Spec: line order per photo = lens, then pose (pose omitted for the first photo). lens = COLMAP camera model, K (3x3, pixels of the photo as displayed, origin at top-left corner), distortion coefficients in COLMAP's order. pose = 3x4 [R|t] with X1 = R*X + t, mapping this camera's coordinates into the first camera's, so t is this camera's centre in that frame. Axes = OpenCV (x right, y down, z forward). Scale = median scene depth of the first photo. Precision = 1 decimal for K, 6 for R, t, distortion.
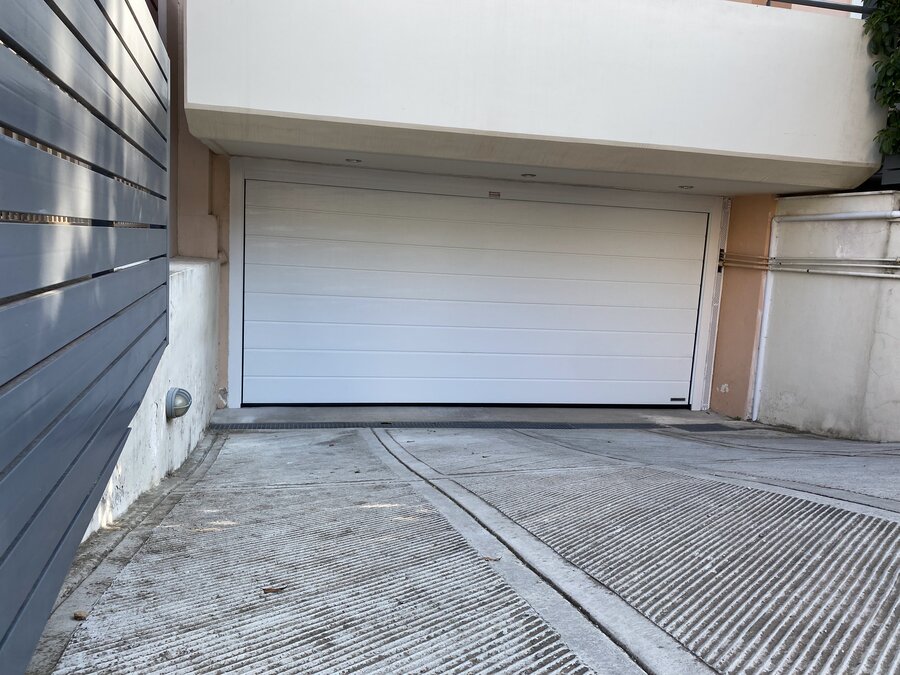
lens RADIAL K [[680.9, 0, 449.7], [0, 680.9, 332.5], [0, 0, 1]] dist [0.000474, -0.006763]
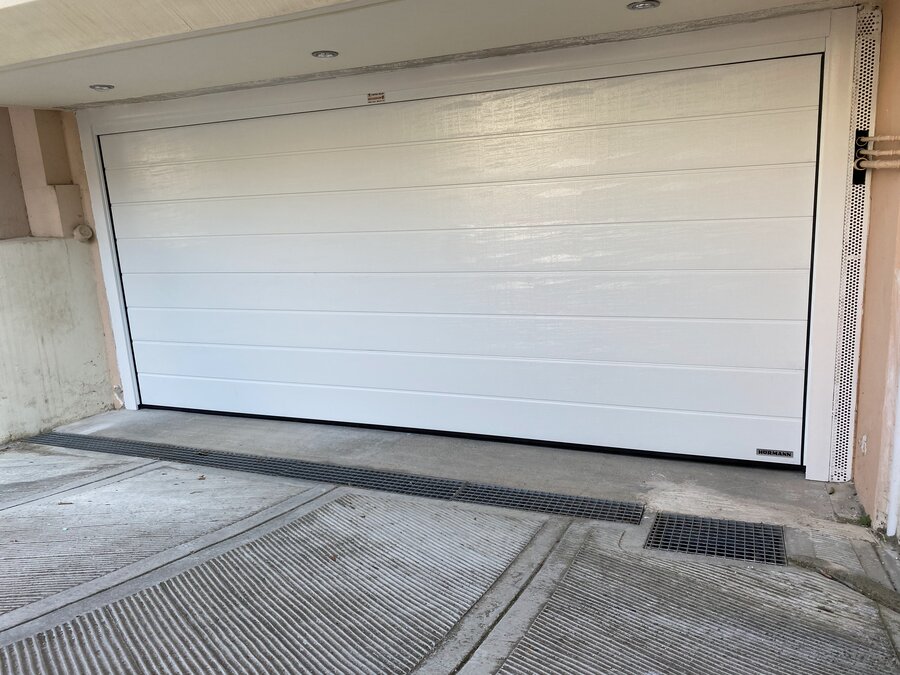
lens RADIAL K [[680.9, 0, 449.7], [0, 680.9, 332.5], [0, 0, 1]] dist [0.000474, -0.006763]
pose [[0.814746, 0.018831, -0.579513, 2.390582], [0.024854, 0.997420, 0.067354, -0.155328], [0.579286, -0.069280, 0.812175, 2.617986]]
